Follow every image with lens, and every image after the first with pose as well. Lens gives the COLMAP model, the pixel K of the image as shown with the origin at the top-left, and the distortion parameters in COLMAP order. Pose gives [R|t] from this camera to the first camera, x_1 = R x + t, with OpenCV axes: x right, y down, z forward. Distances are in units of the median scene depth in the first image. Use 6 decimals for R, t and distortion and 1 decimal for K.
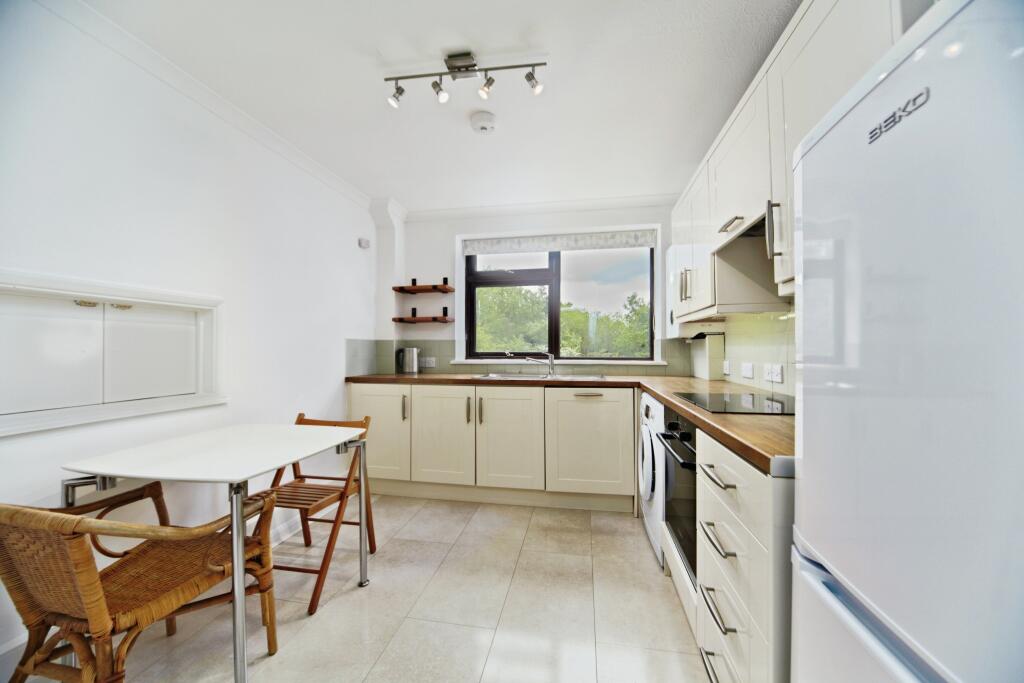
lens RADIAL K [[359.1, 0, 512.0], [0, 359.1, 341.5], [0, 0, 1]] dist [-0.014678, -0.000022]
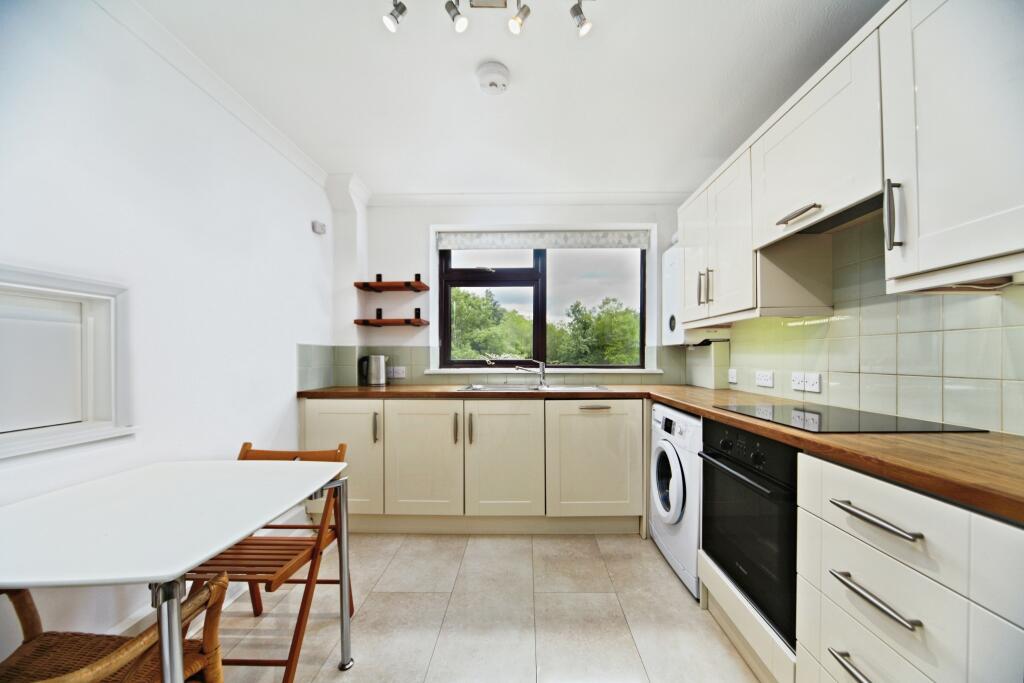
lens RADIAL K [[362.2, 0, 515.5], [0, 362.2, 355.3], [0, 0, 1]] dist [-0.014697, -0.000025]
pose [[0.986963, -0.000650, 0.160944, -0.119783], [-0.002252, 0.999838, 0.017845, 0.002030], [-0.160930, -0.017975, 0.986802, 0.130928]]
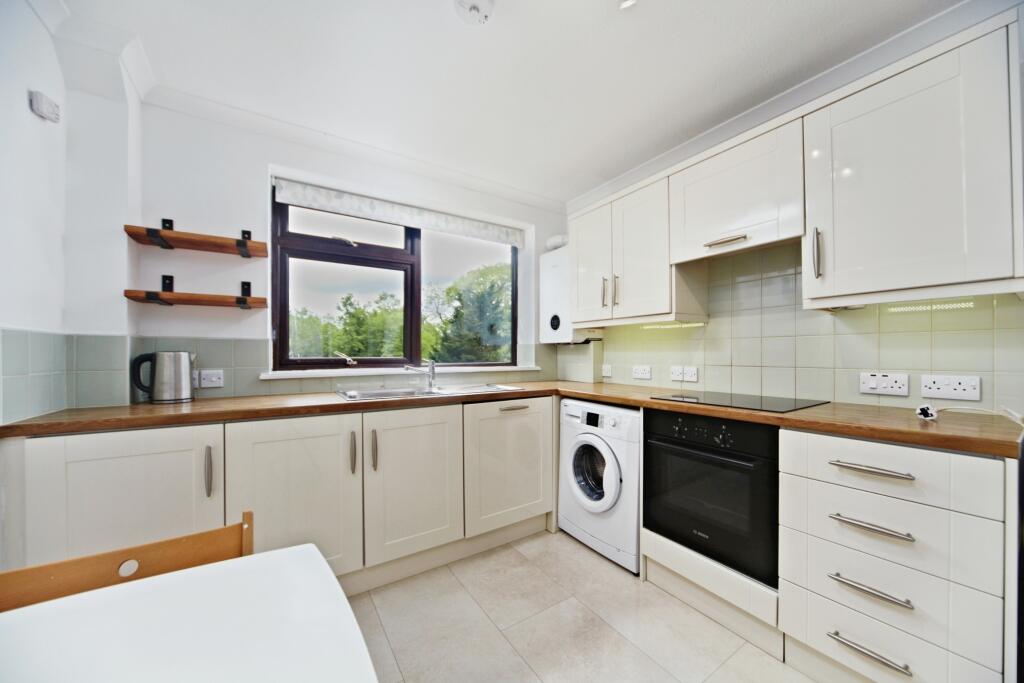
lens RADIAL K [[365.7, 0, 518.4], [0, 365.7, 353.1], [0, 0, 1]] dist [-0.015296, -0.000035]
pose [[0.717802, 0.000249, 0.696247, -0.353041], [-0.013275, 0.999823, 0.013329, 0.006954], [-0.696121, -0.018810, 0.717678, 0.351800]]
